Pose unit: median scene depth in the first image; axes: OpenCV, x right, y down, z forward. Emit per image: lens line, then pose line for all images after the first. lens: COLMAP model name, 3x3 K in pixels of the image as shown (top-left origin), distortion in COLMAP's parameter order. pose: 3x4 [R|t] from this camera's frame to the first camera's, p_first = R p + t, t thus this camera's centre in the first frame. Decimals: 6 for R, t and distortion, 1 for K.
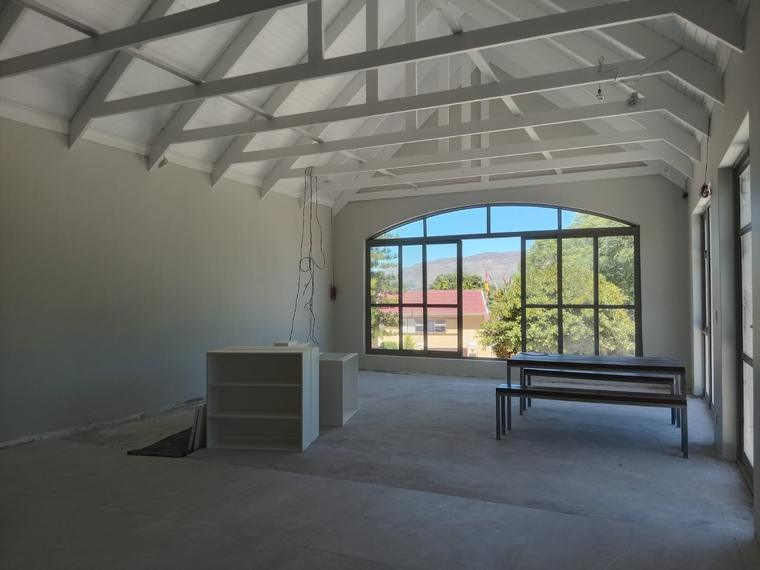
lens RADIAL K [[562.3, 0, 380.7], [0, 562.3, 290.4], [0, 0, 1]] dist [0.019547, -0.029003]
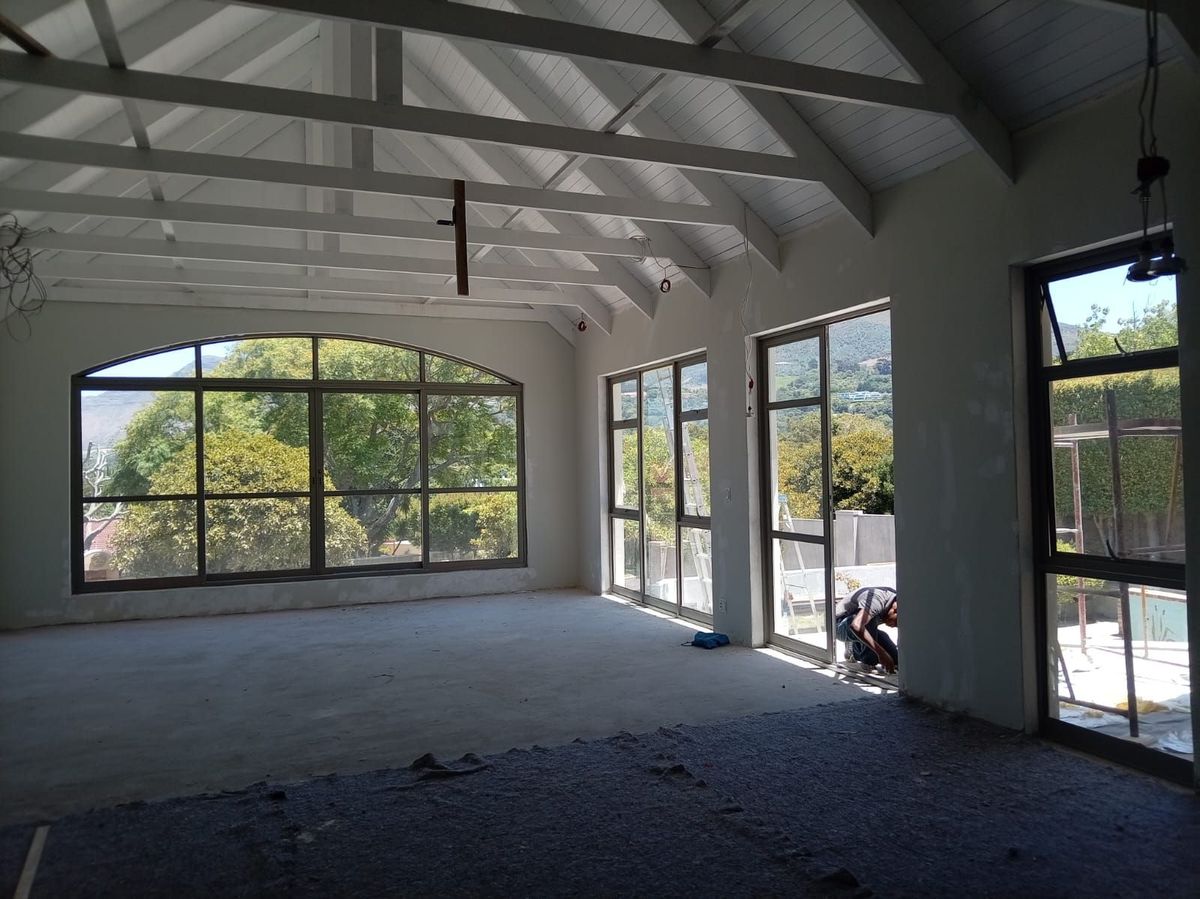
lens RADIAL K [[887.9, 0, 598.7], [0, 887.9, 444.7], [0, 0, 1]] dist [0.019547, -0.029003]
pose [[0.694869, 0.012918, 0.719020, -0.289206], [0.009288, 0.999594, -0.026935, 0.002081], [-0.719076, 0.025394, 0.694467, 0.065578]]
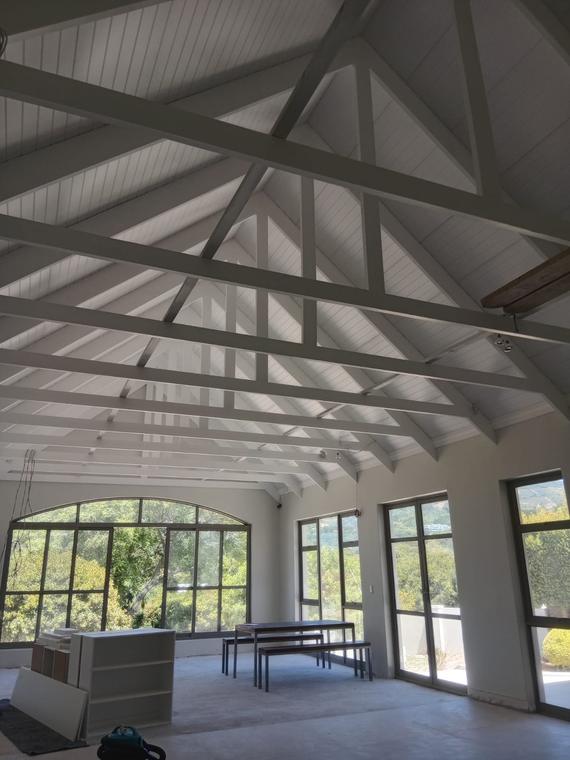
lens RADIAL K [[562.3, 0, 282.6], [0, 562.3, 377.4], [0, 0, 1]] dist [0.019547, -0.029003]
pose [[0.673138, 0.235271, 0.701094, -0.462739], [0.010694, 0.944847, -0.327338, -0.001431], [-0.739439, 0.227841, 0.633496, -0.021987]]
